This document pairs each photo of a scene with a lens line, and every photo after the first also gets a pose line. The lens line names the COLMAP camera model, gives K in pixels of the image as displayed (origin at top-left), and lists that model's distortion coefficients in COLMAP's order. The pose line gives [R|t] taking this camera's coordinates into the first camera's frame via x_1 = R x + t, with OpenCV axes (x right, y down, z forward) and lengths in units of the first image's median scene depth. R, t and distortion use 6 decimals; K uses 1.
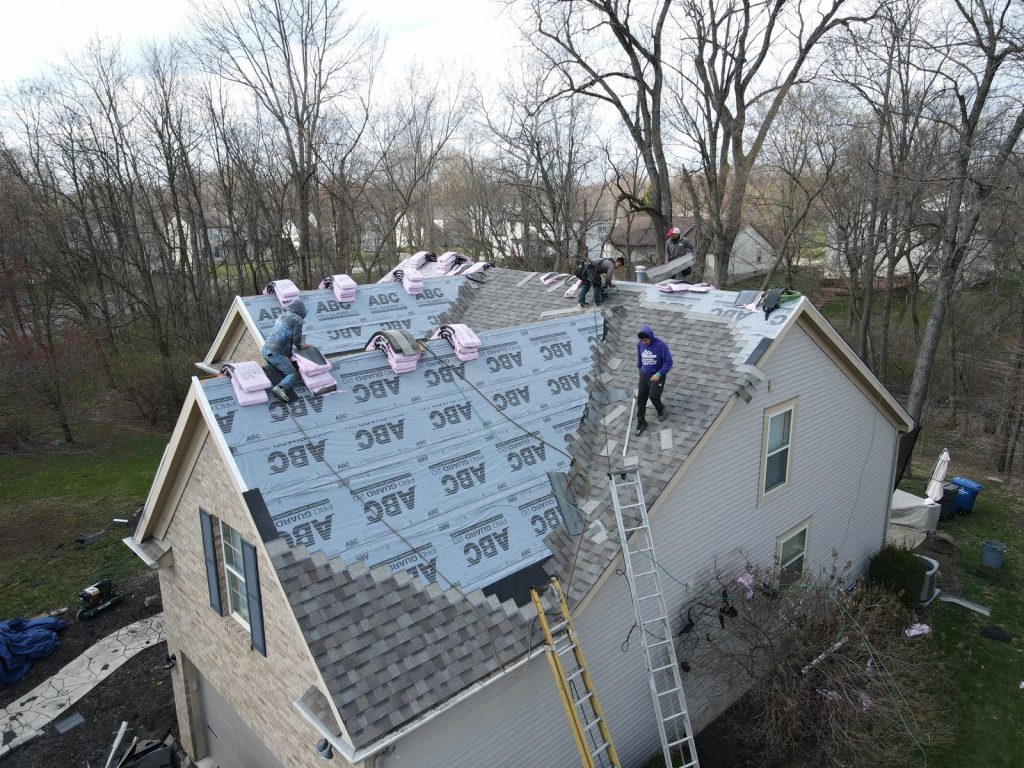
lens RADIAL K [[746.8, 0, 509.6], [0, 746.8, 381.3], [0, 0, 1]] dist [0.020509, -0.006376]
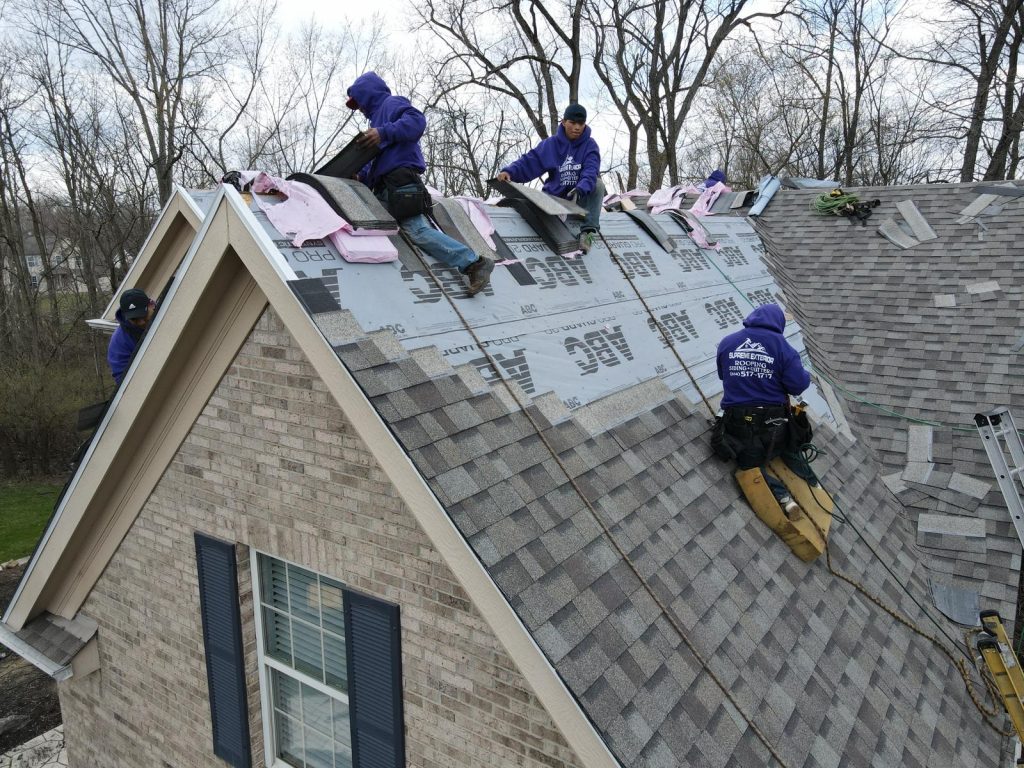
lens RADIAL K [[746.8, 0, 510.7], [0, 746.8, 380.0], [0, 0, 1]] dist [0.020509, -0.006376]
pose [[0.979472, -0.037667, 0.198027, -0.255896], [0.048234, 0.997643, -0.048812, 0.087976], [-0.195722, 0.057362, 0.978980, 0.423946]]
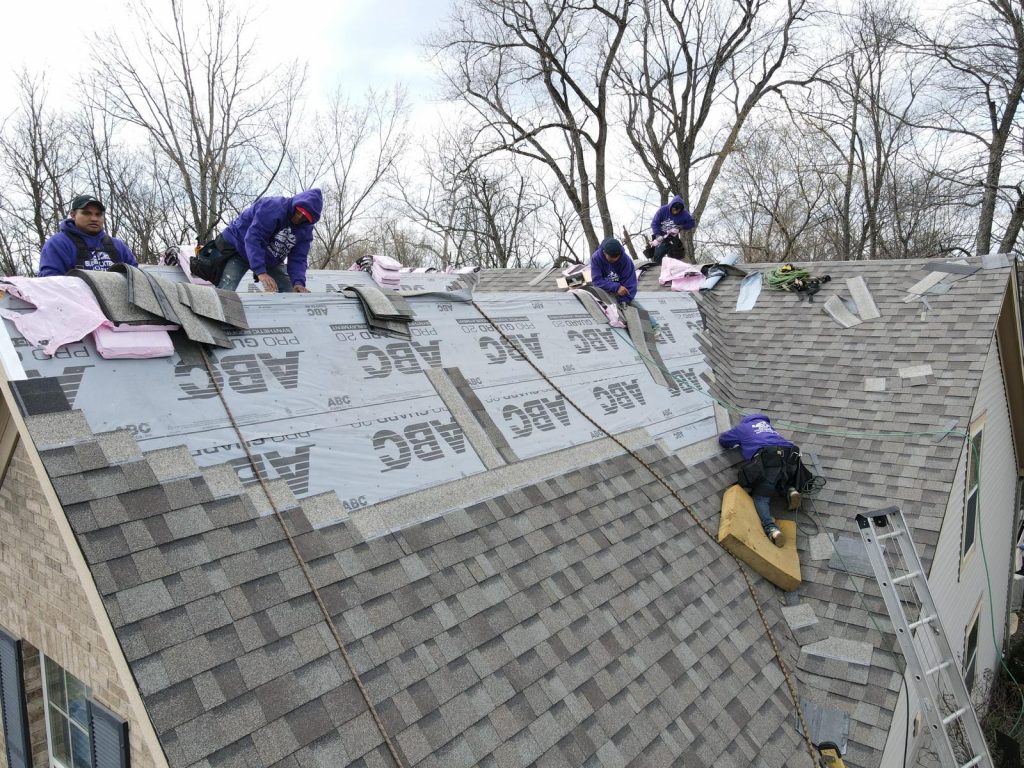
lens RADIAL K [[746.8, 0, 511.5], [0, 746.8, 379.9], [0, 0, 1]] dist [0.020509, -0.006376]
pose [[0.991044, -0.008157, 0.133289, -0.140611], [0.025135, 0.991686, -0.126200, 0.073227], [-0.131151, 0.128420, 0.983009, 0.415156]]
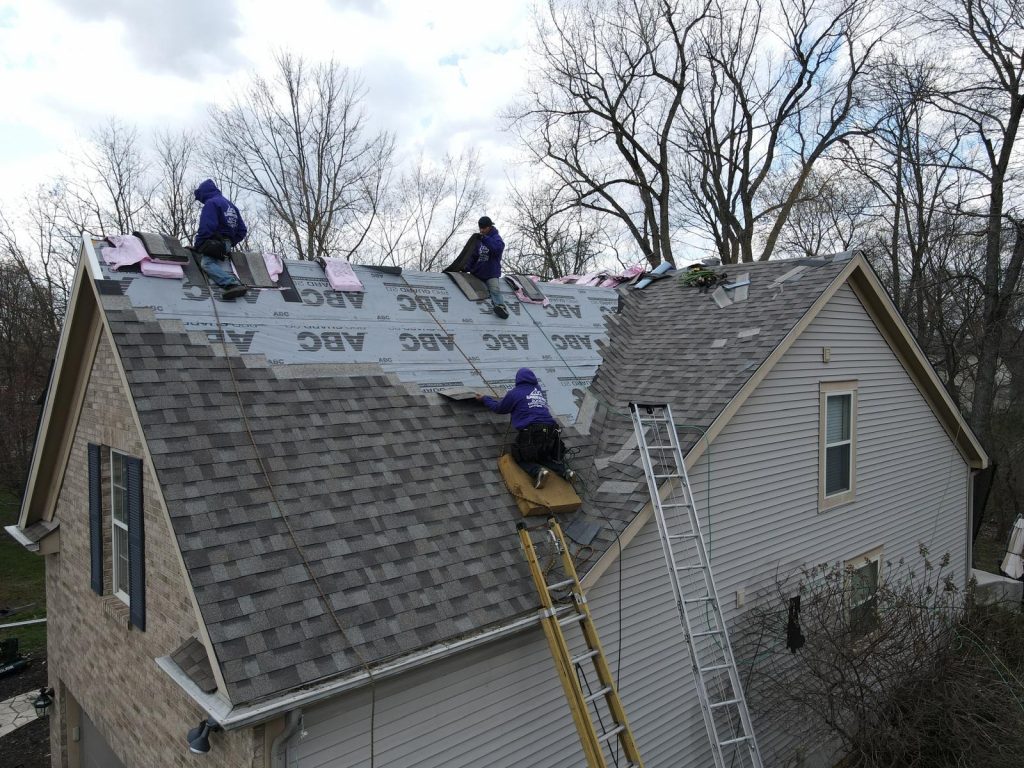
lens RADIAL K [[746.8, 0, 510.0], [0, 746.8, 379.3], [0, 0, 1]] dist [0.020509, -0.006376]
pose [[0.999859, 0.007318, -0.015082, 0.017587], [-0.010290, 0.978168, -0.207562, 0.209658], [0.013234, 0.207688, 0.978106, 0.204293]]
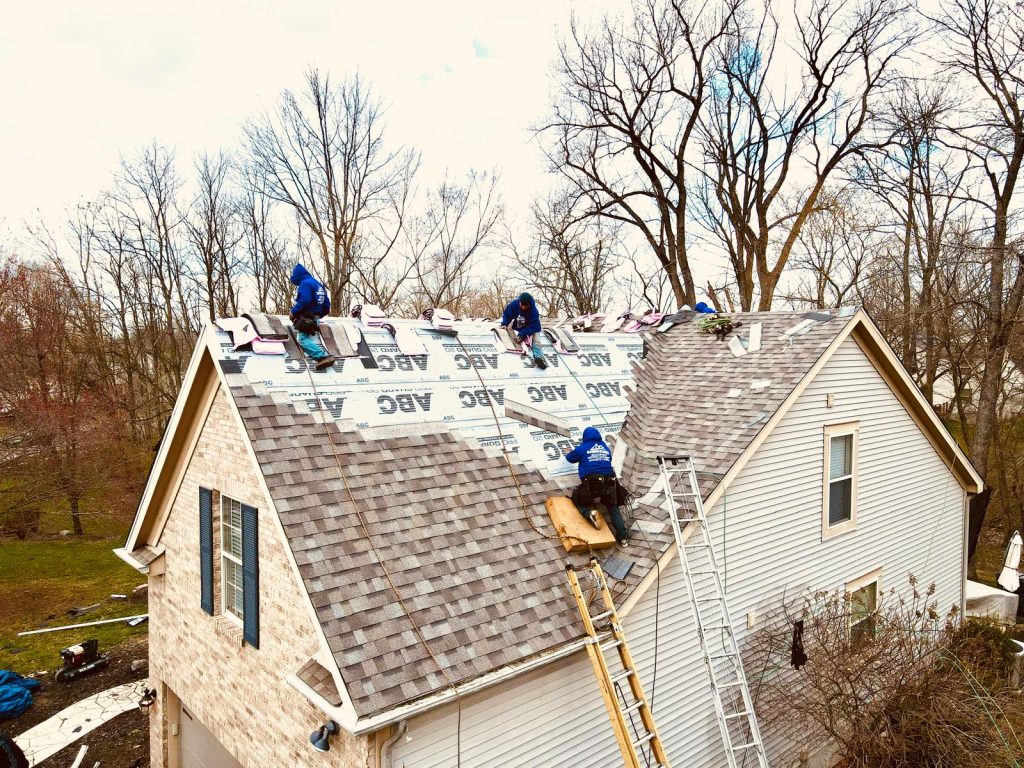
lens RADIAL K [[746.8, 0, 509.5], [0, 746.8, 380.0], [0, 0, 1]] dist [0.020509, -0.006376]
pose [[0.999389, 0.013490, -0.032244, -0.013242], [-0.019573, 0.980298, -0.196550, 0.172403], [0.028957, 0.197061, 0.979964, 0.086890]]
